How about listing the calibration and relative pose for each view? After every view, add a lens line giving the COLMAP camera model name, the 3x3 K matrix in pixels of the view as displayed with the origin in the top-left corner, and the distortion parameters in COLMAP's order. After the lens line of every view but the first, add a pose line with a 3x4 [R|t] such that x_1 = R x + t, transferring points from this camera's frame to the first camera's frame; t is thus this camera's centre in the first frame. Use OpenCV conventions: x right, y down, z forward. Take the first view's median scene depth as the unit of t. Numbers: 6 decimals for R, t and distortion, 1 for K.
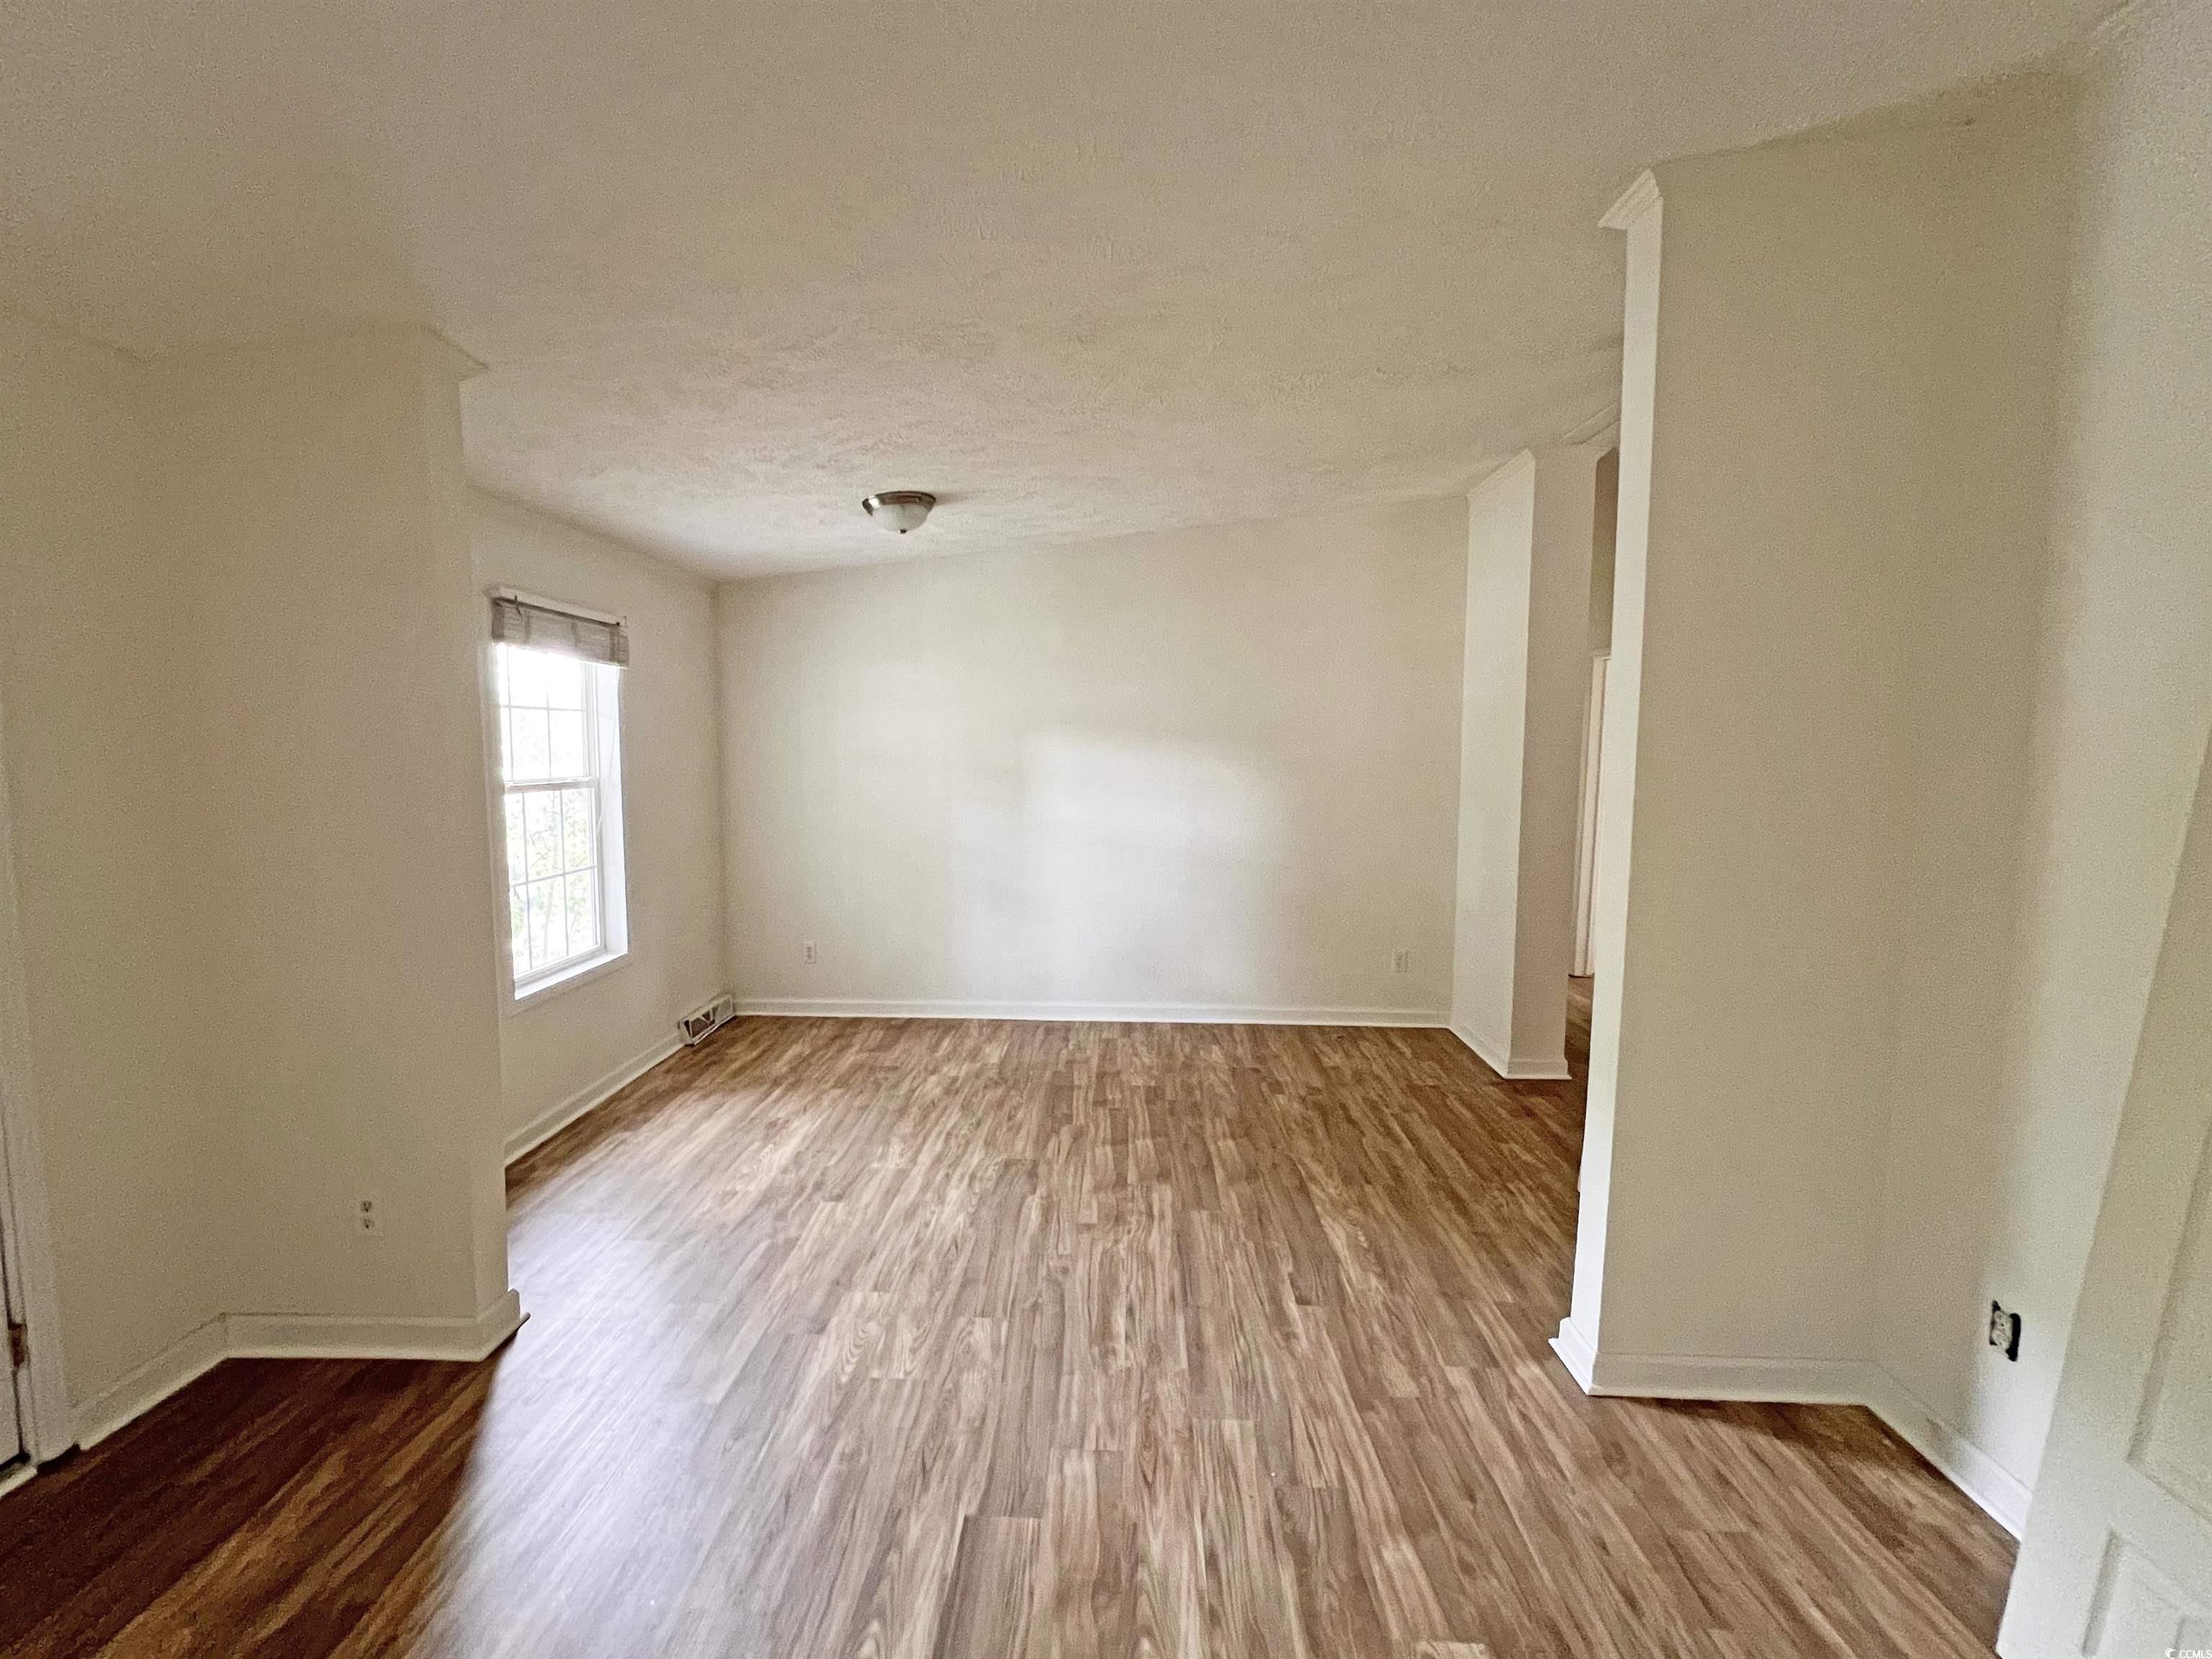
lens RADIAL K [[928.1, 0, 1099.5], [0, 928.1, 825.6], [0, 0, 1]] dist [-0.003918, -0.000100]
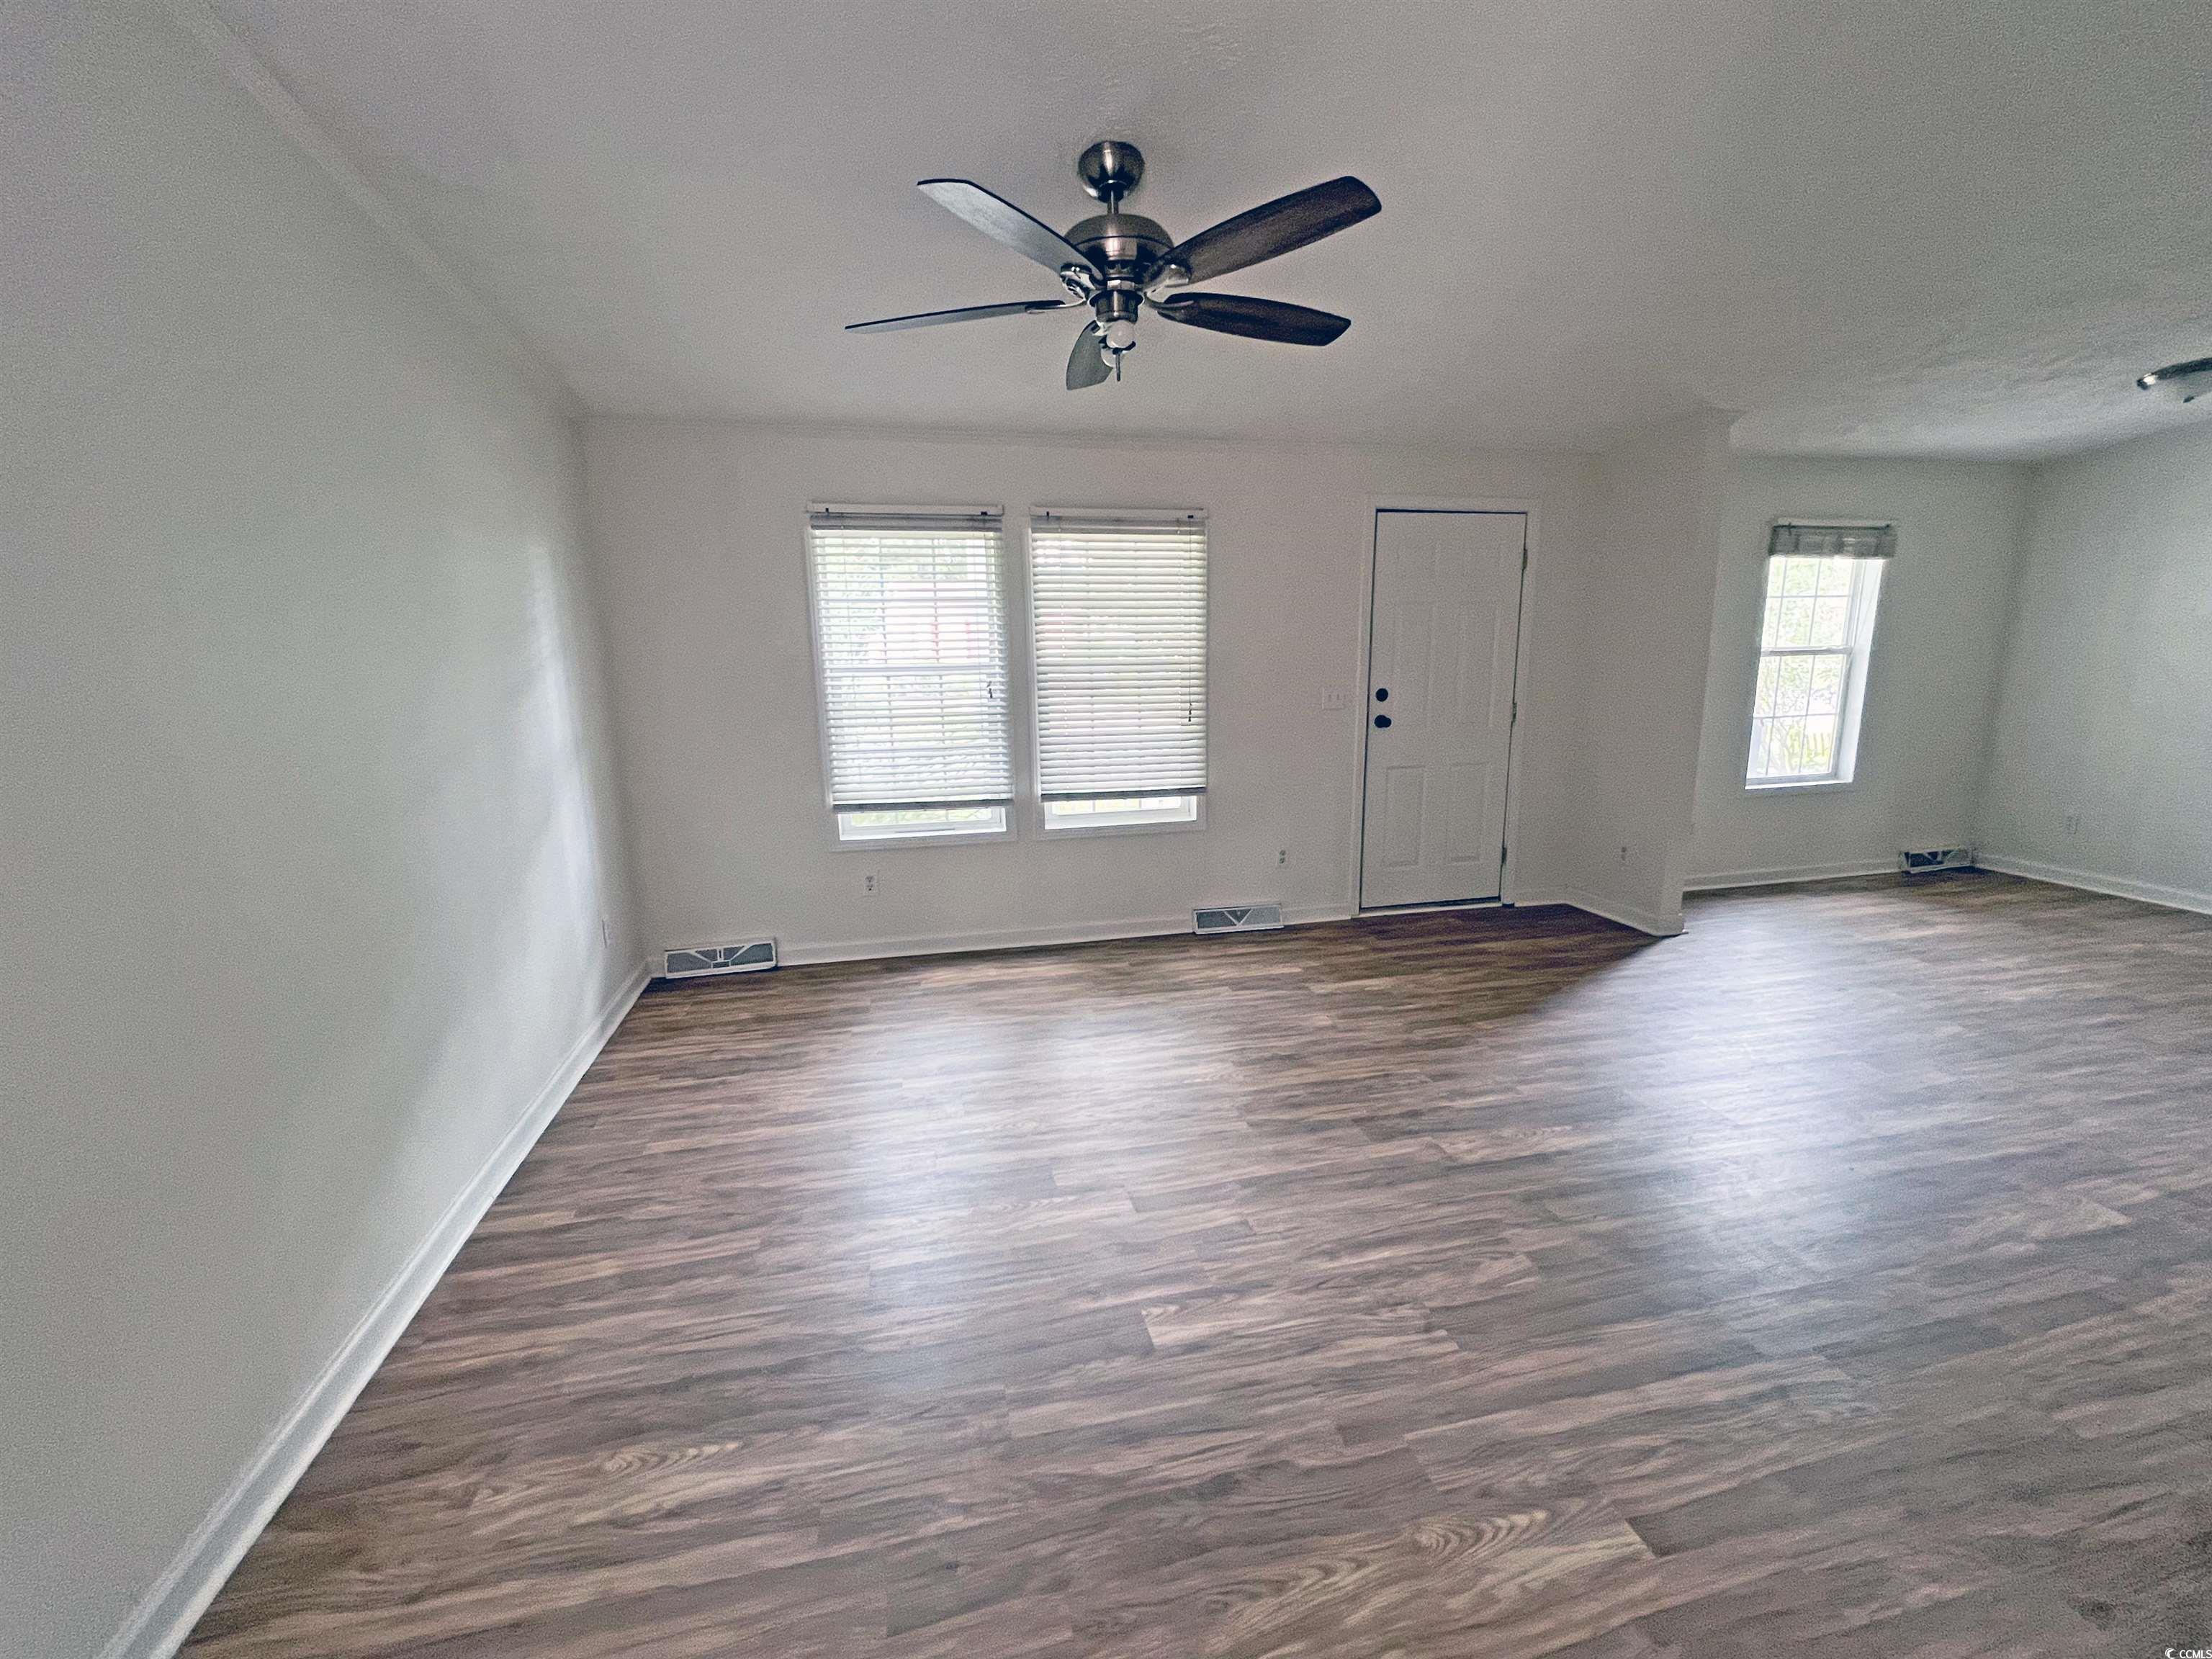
lens RADIAL K [[928.1, 0, 1103.0], [0, 928.1, 822.5], [0, 0, 1]] dist [-0.003918, -0.000100]
pose [[0.252750, 0.174151, -0.951730, 0.544072], [-0.061410, 0.984572, 0.163852, 0.049105], [0.965581, 0.017032, 0.259545, -0.415622]]
